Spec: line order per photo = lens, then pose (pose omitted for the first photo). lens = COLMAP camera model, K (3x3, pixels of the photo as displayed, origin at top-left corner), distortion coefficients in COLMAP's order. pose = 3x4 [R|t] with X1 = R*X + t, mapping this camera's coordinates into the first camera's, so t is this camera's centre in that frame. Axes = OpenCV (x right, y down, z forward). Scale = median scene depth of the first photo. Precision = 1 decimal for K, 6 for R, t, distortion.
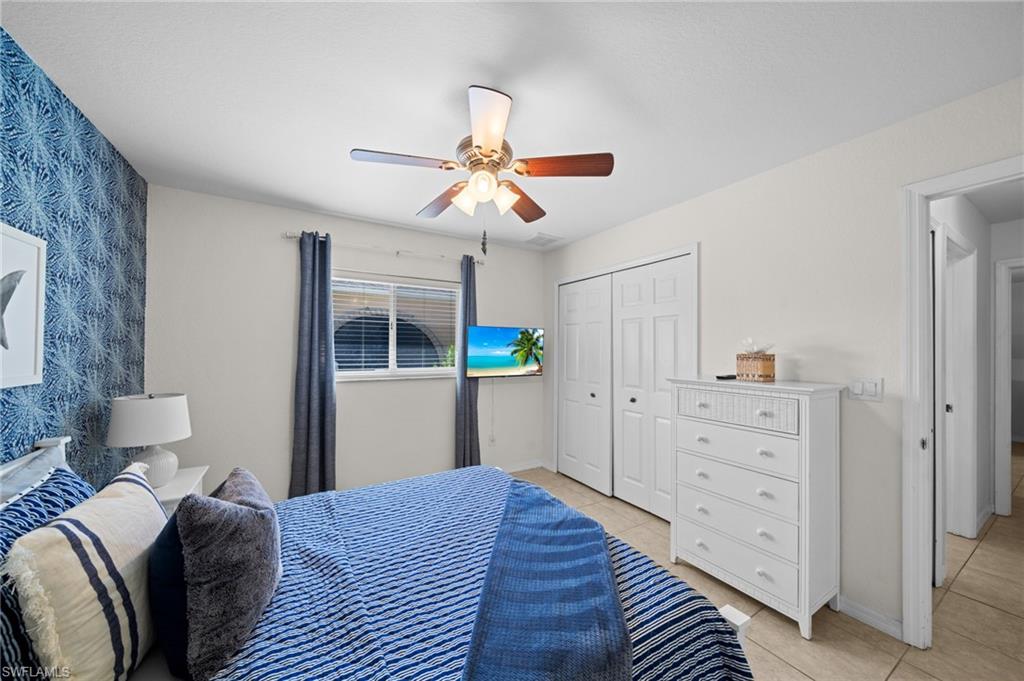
lens RADIAL K [[354.3, 0, 505.8], [0, 354.3, 347.2], [0, 0, 1]] dist [-0.001758, -0.000217]
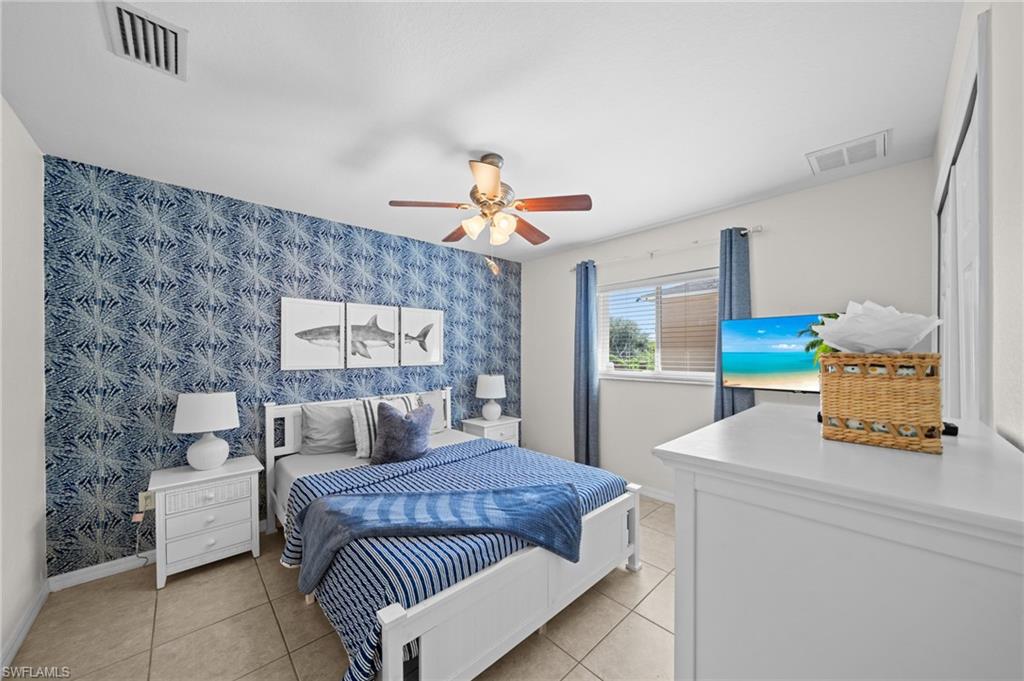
lens RADIAL K [[357.9, 0, 507.8], [0, 357.9, 354.8], [0, 0, 1]] dist [-0.000428, -0.000061]
pose [[0.207593, 0.000428, -0.978215, 0.576383], [0.007563, 0.999969, 0.002043, 0.010412], [0.978186, -0.007823, 0.207583, 0.379158]]
